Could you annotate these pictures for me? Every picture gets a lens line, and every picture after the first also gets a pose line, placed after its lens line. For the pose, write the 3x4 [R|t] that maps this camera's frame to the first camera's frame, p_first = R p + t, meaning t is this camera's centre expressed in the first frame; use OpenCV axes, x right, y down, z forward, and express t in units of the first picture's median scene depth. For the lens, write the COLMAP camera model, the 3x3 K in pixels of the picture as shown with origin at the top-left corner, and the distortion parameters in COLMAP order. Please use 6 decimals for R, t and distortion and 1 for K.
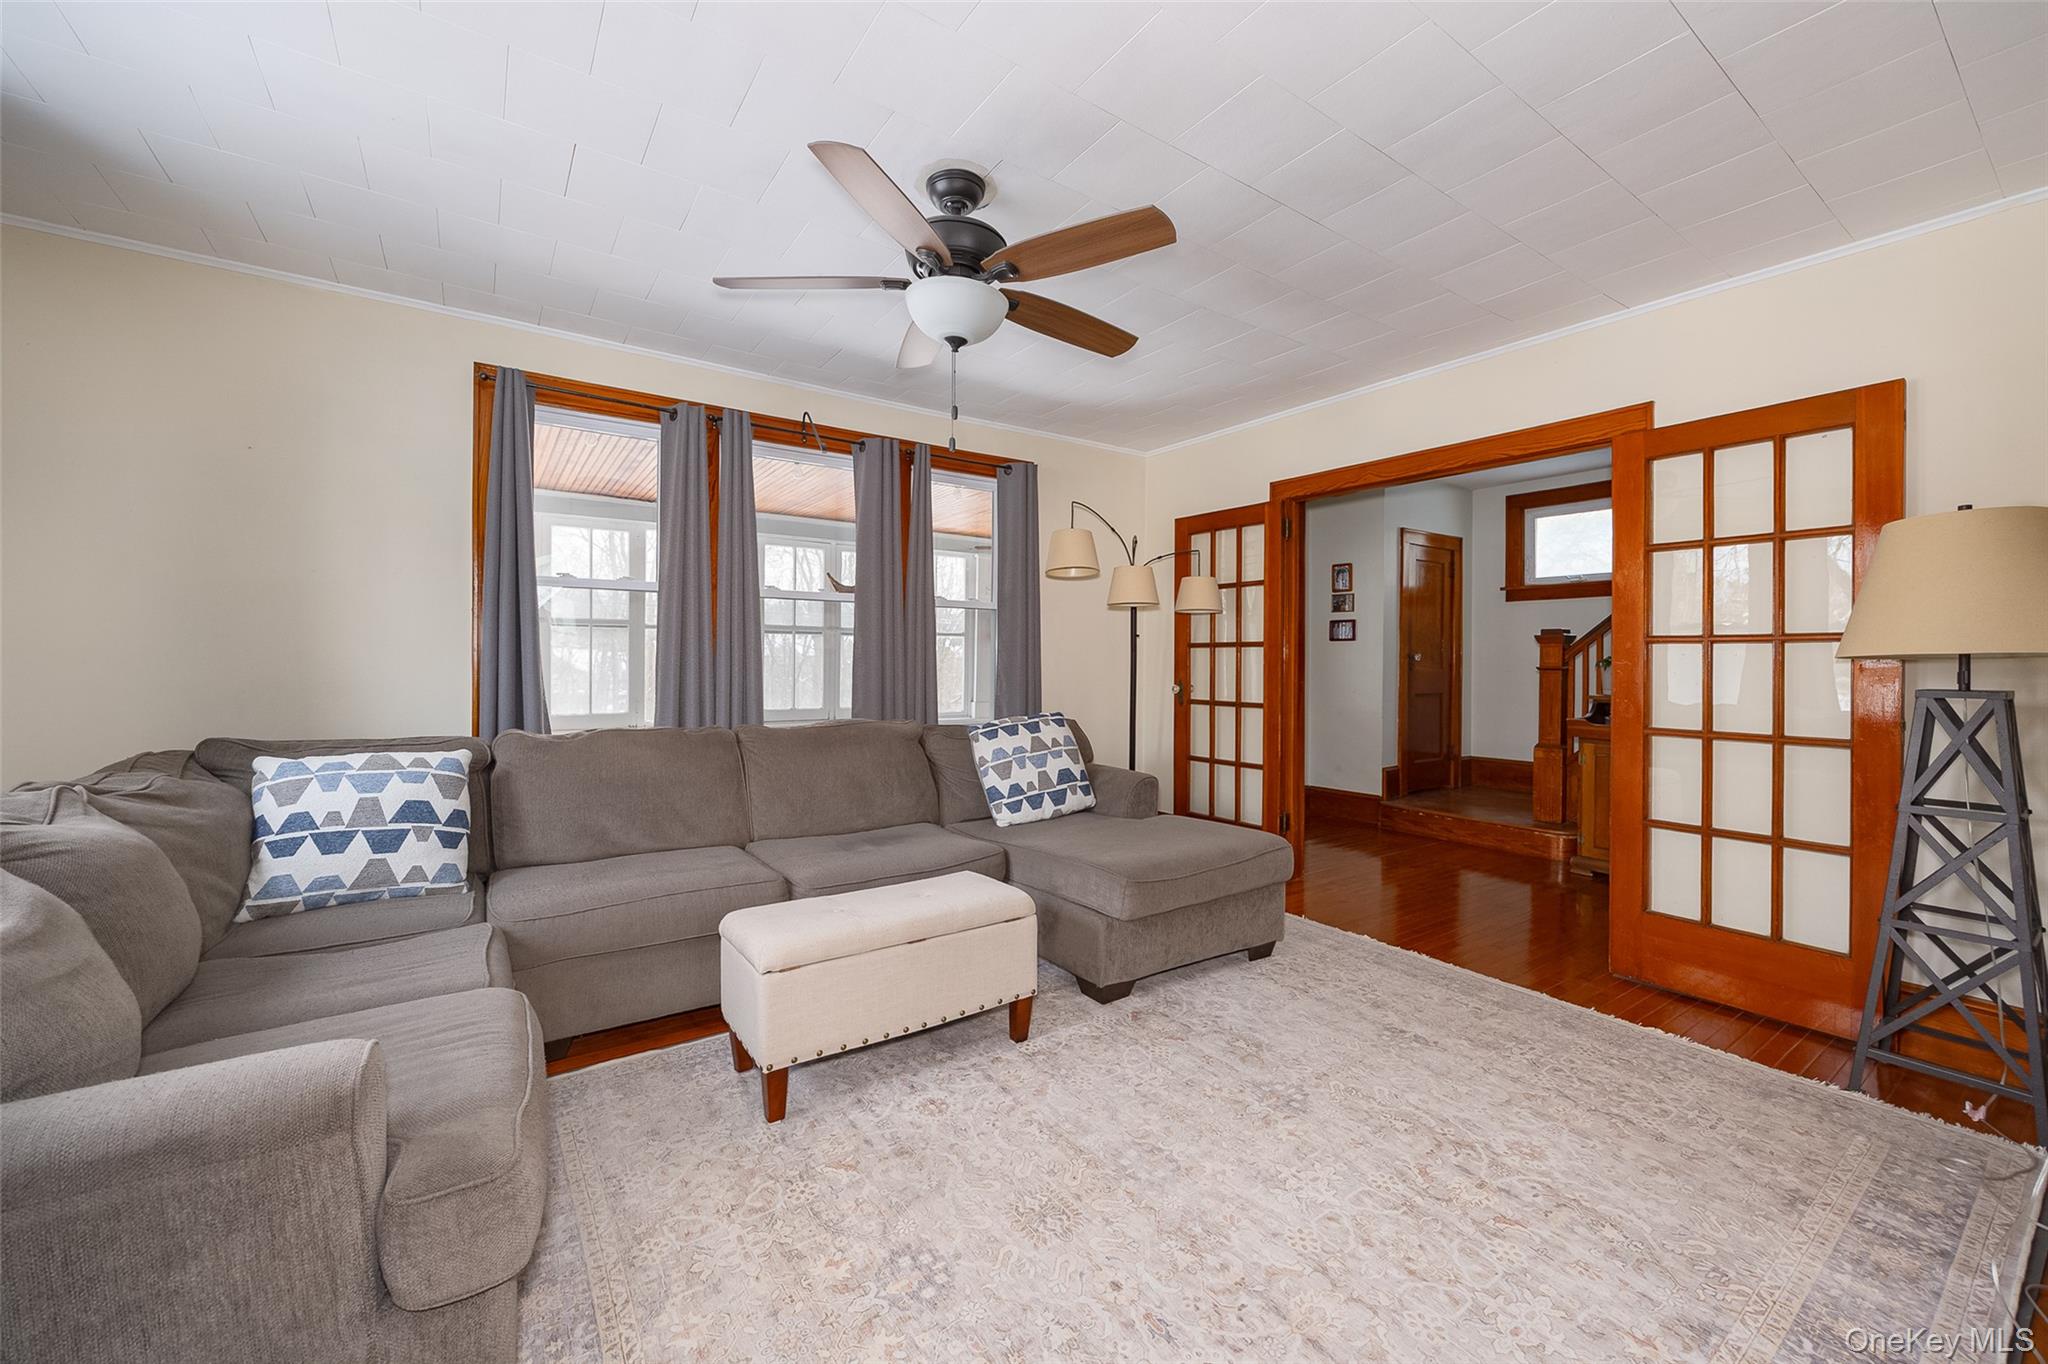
lens RADIAL K [[789.7, 0, 1082.8], [0, 789.7, 662.5], [0, 0, 1]] dist [0.000073, -0.000022]
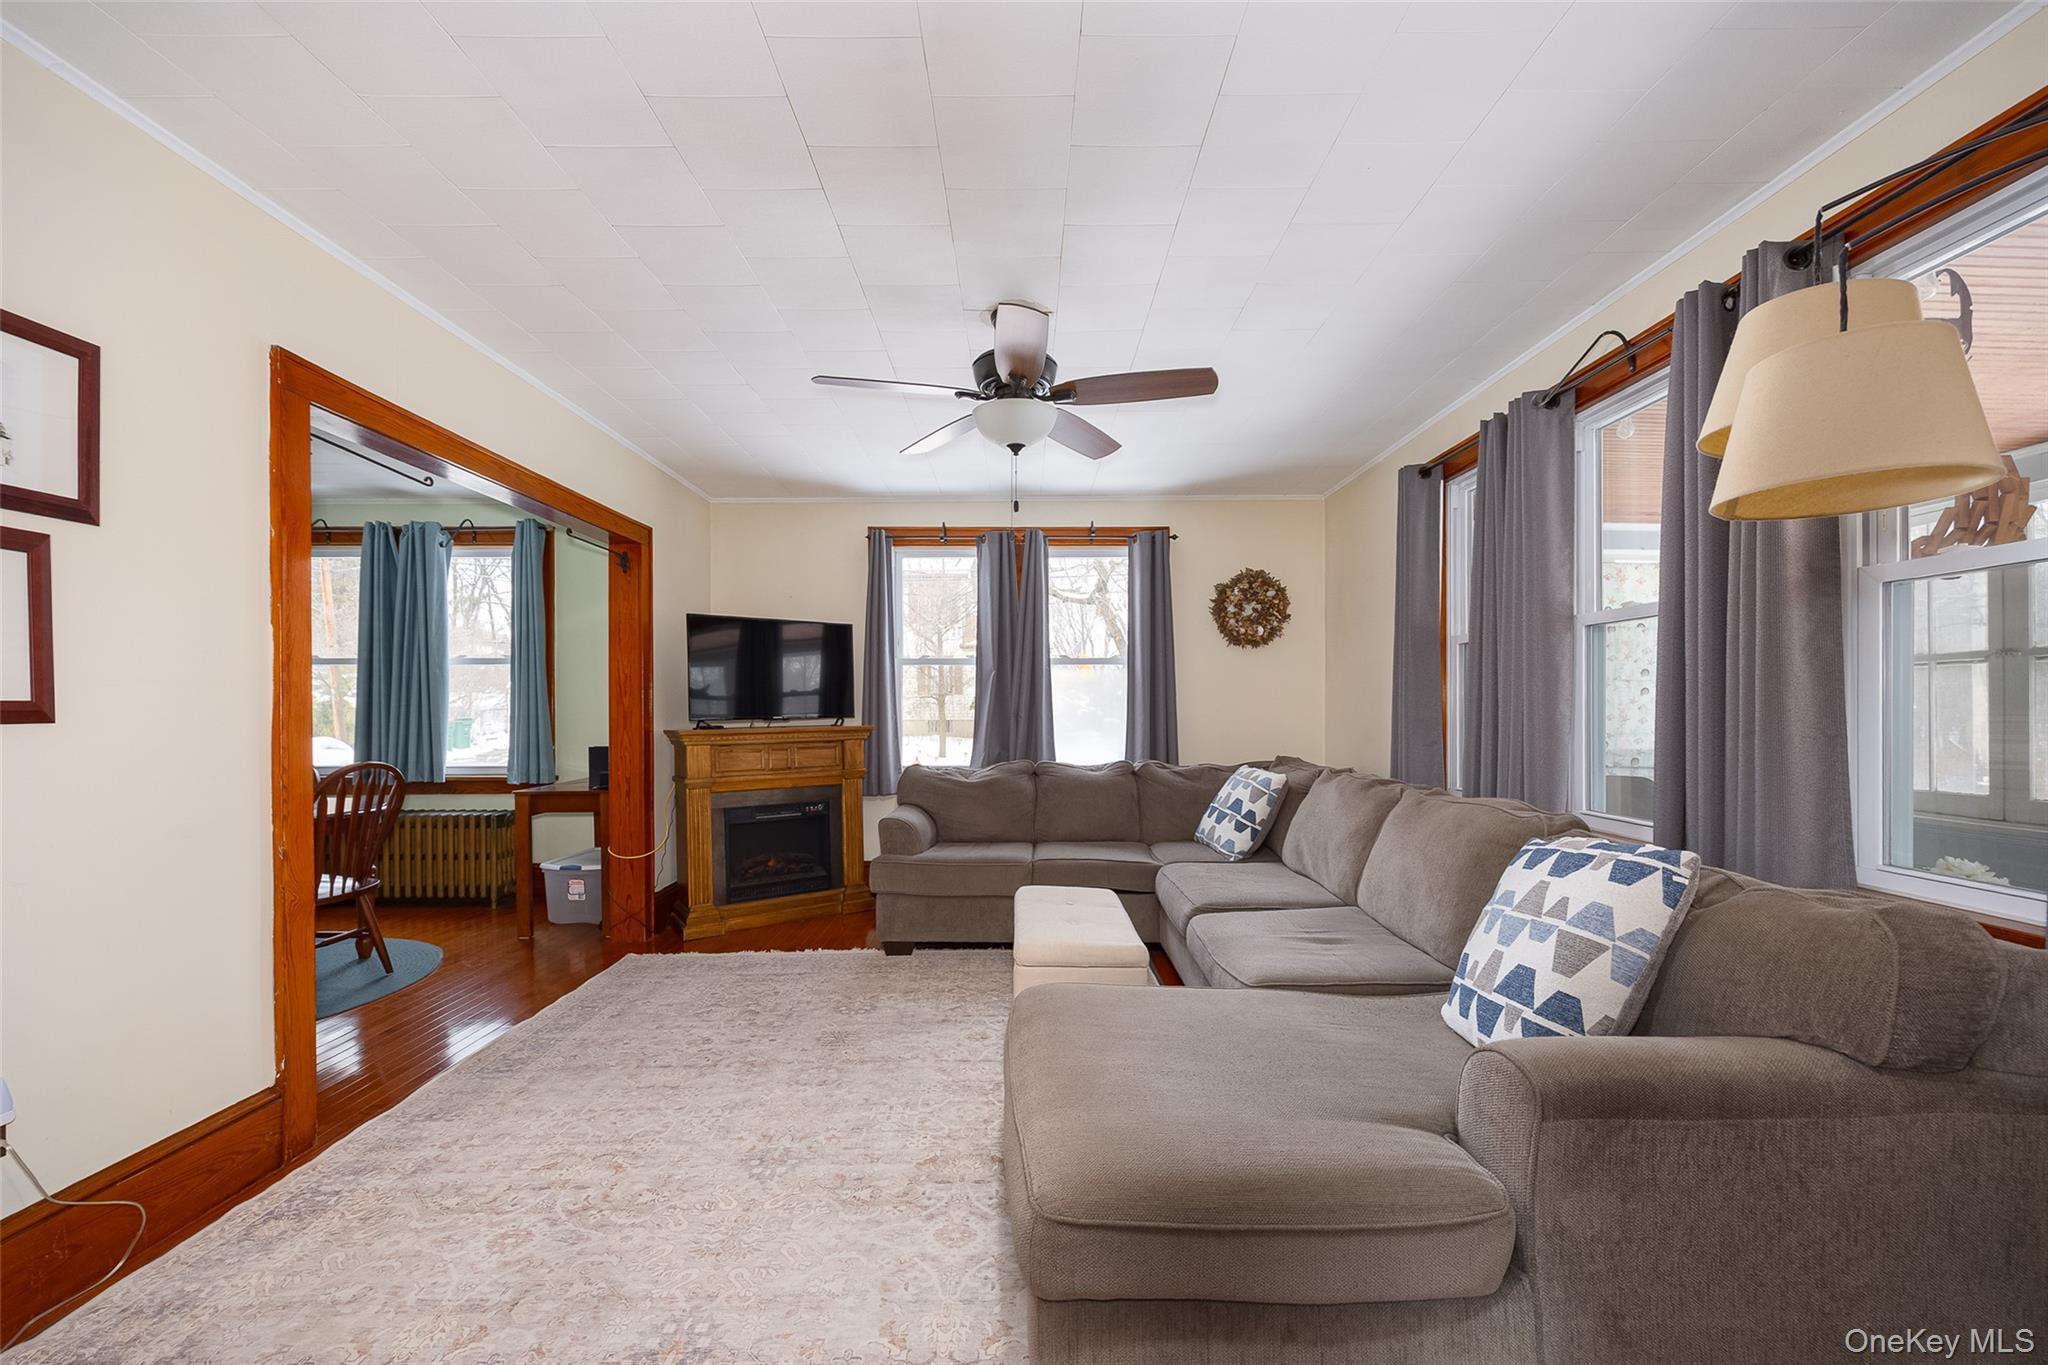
lens RADIAL K [[810.0, 0, 1023.0], [0, 810.0, 712.6], [0, 0, 1]] dist [-0.000987, -0.000166]
pose [[-0.603399, -0.001607, -0.797438, 0.969528], [-0.001601, 0.999998, -0.000804, -0.004025], [0.797438, 0.000792, -0.603400, 2.080938]]
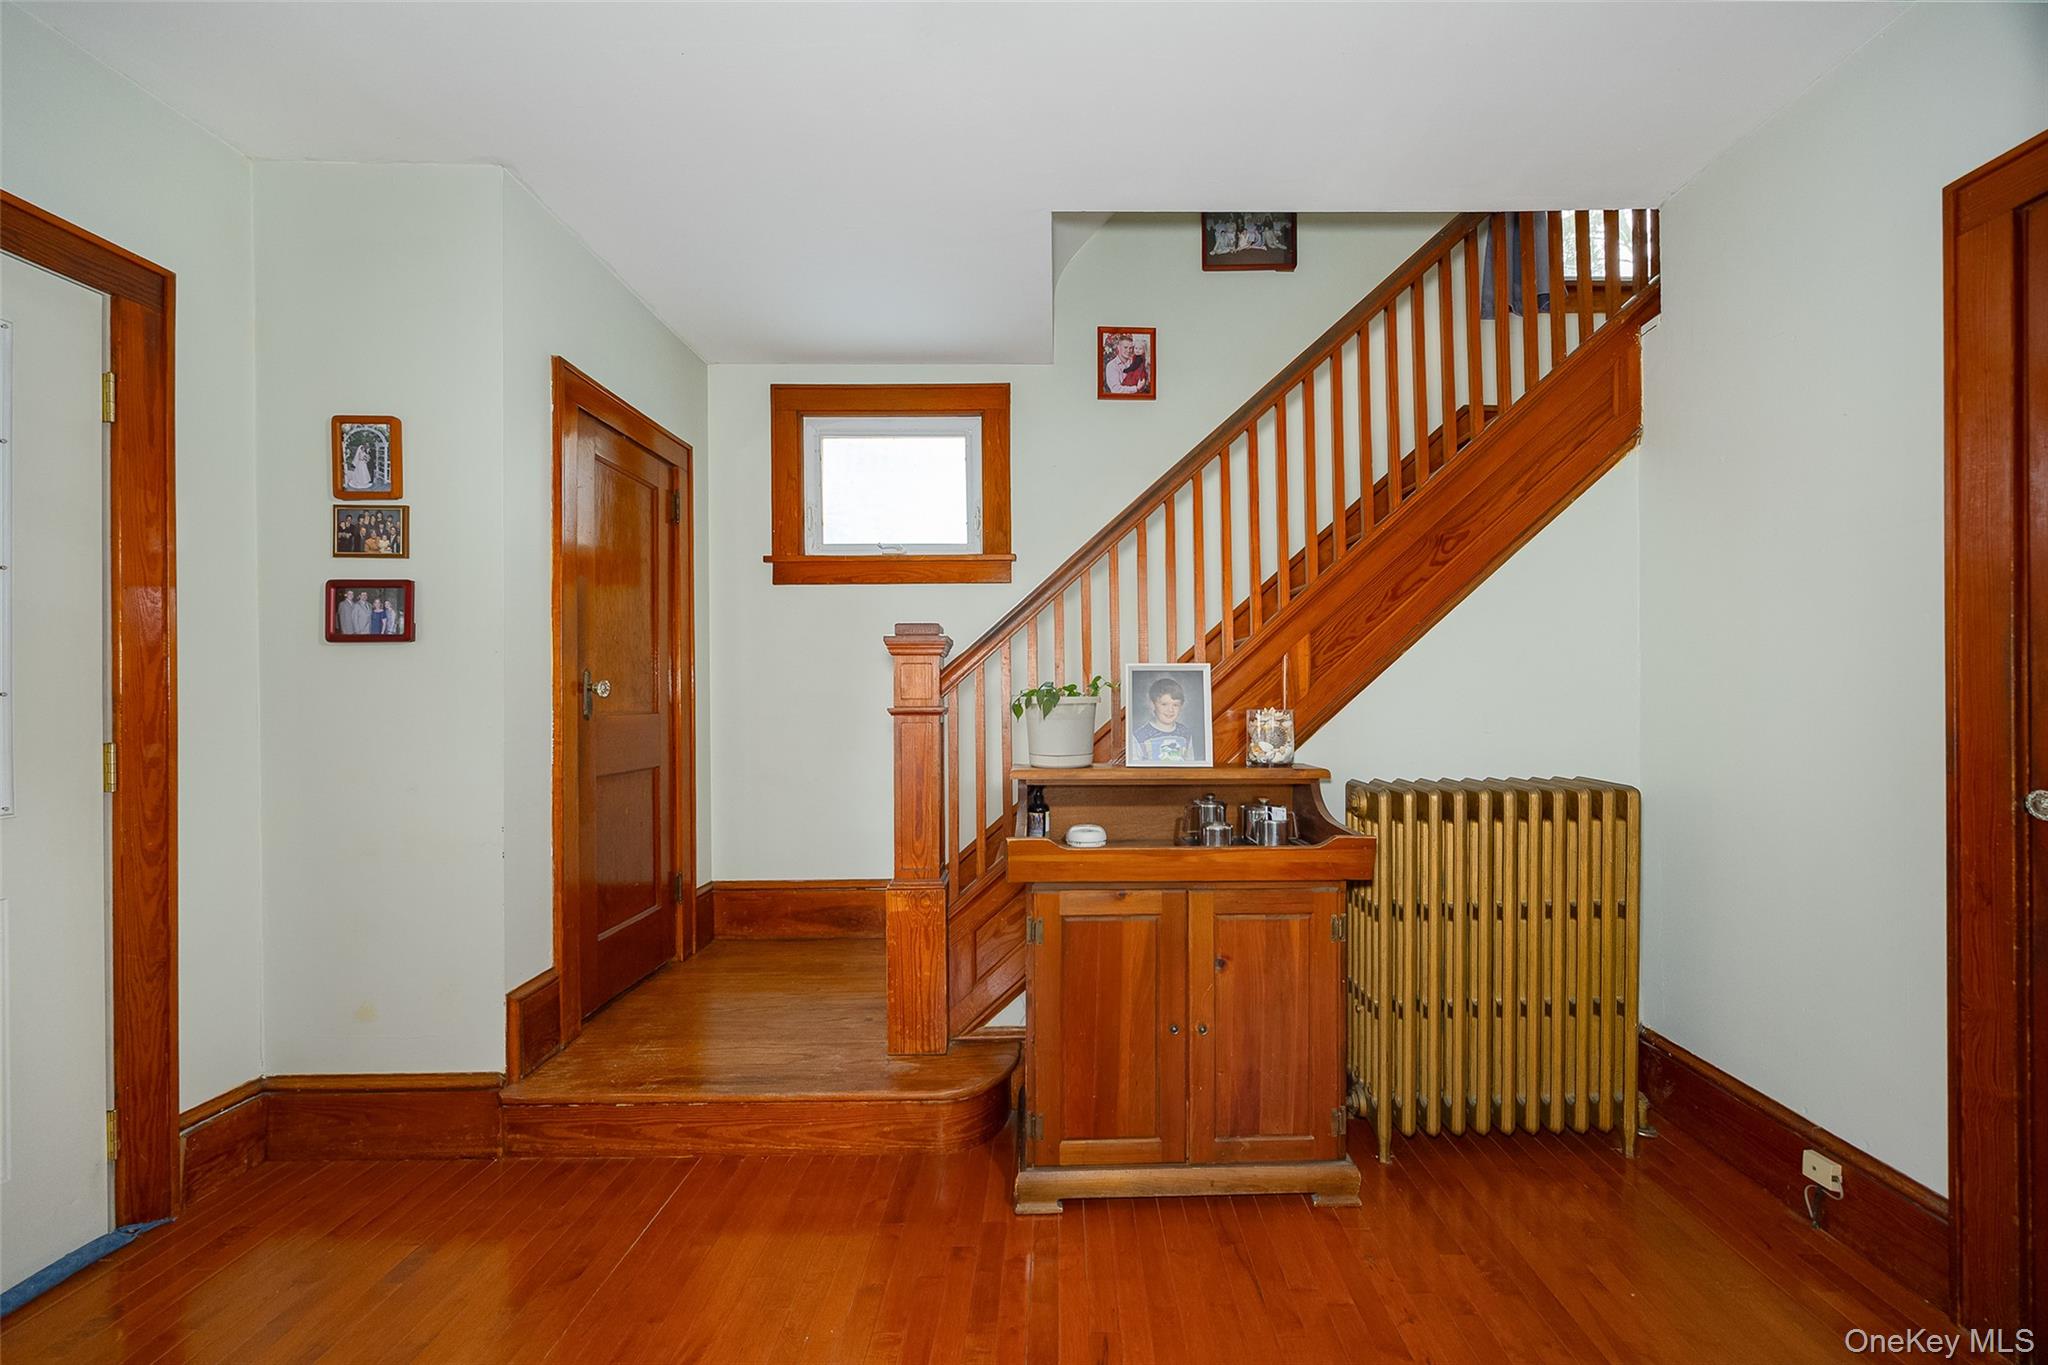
lens RADIAL K [[806.8, 0, 1065.8], [0, 806.8, 698.5], [0, 0, 1]] dist [0.000299, -0.000023]
pose [[0.593091, -0.013570, 0.805021, 0.207630], [0.010288, 0.999904, 0.009276, -0.002500], [-0.805070, 0.002781, 0.593173, 0.505110]]
